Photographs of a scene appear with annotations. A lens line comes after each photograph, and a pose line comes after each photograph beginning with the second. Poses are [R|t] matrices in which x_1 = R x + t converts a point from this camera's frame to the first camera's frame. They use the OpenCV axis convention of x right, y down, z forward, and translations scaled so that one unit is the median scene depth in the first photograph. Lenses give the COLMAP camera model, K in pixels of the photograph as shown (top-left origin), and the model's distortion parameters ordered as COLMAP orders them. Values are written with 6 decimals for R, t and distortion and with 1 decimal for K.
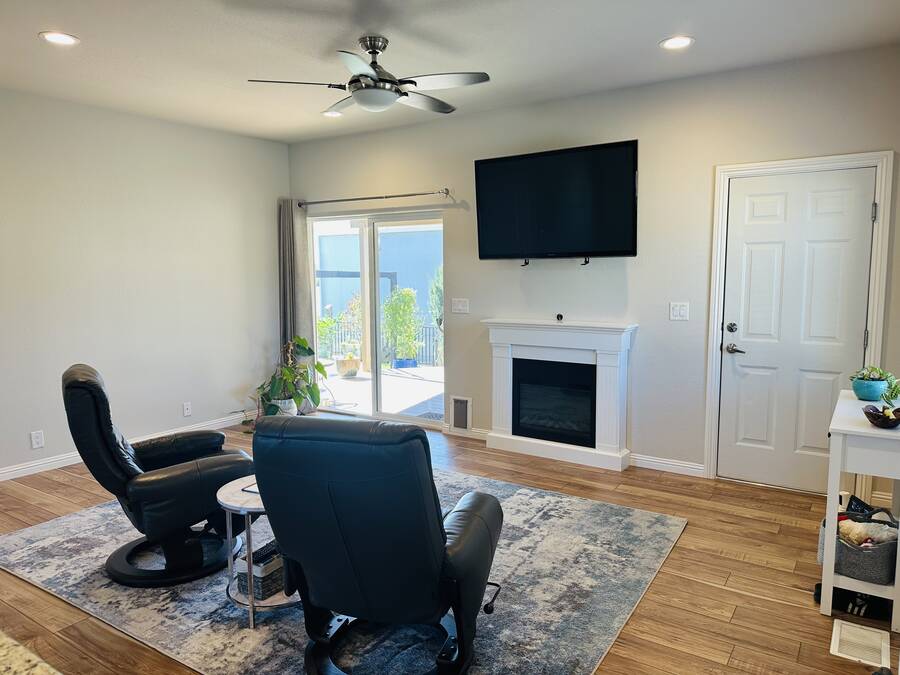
lens RADIAL K [[637.7, 0, 451.6], [0, 637.7, 335.8], [0, 0, 1]] dist [0.062869, -0.067031]
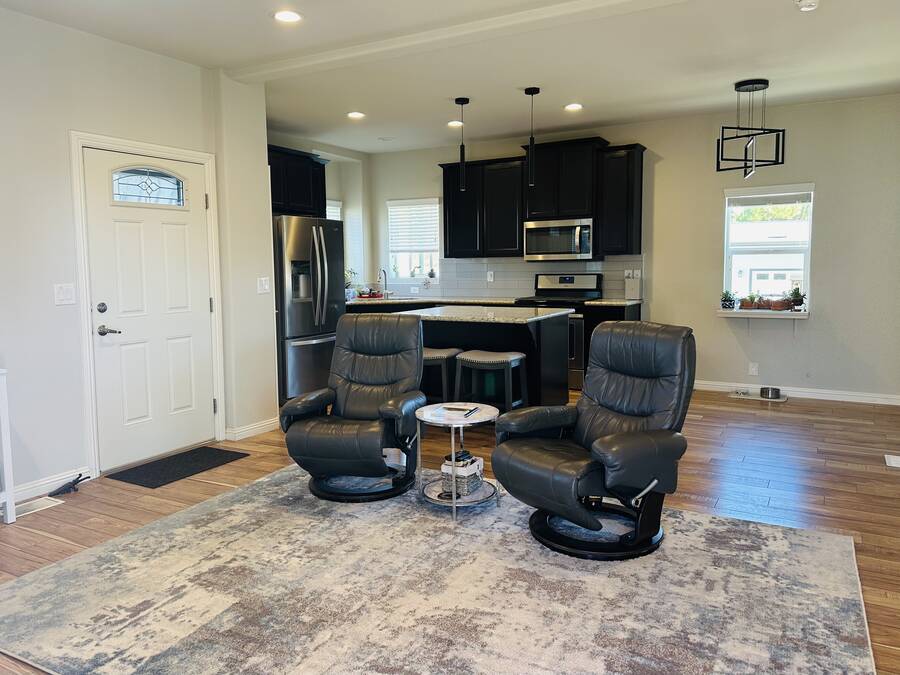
lens RADIAL K [[637.7, 0, 448.9], [0, 637.7, 335.5], [0, 0, 1]] dist [0.062869, -0.067031]
pose [[-0.995690, 0.030975, -0.087423, -0.128900], [0.011281, 0.976032, 0.217335, -0.143650], [0.092060, 0.215412, -0.972174, 1.757146]]
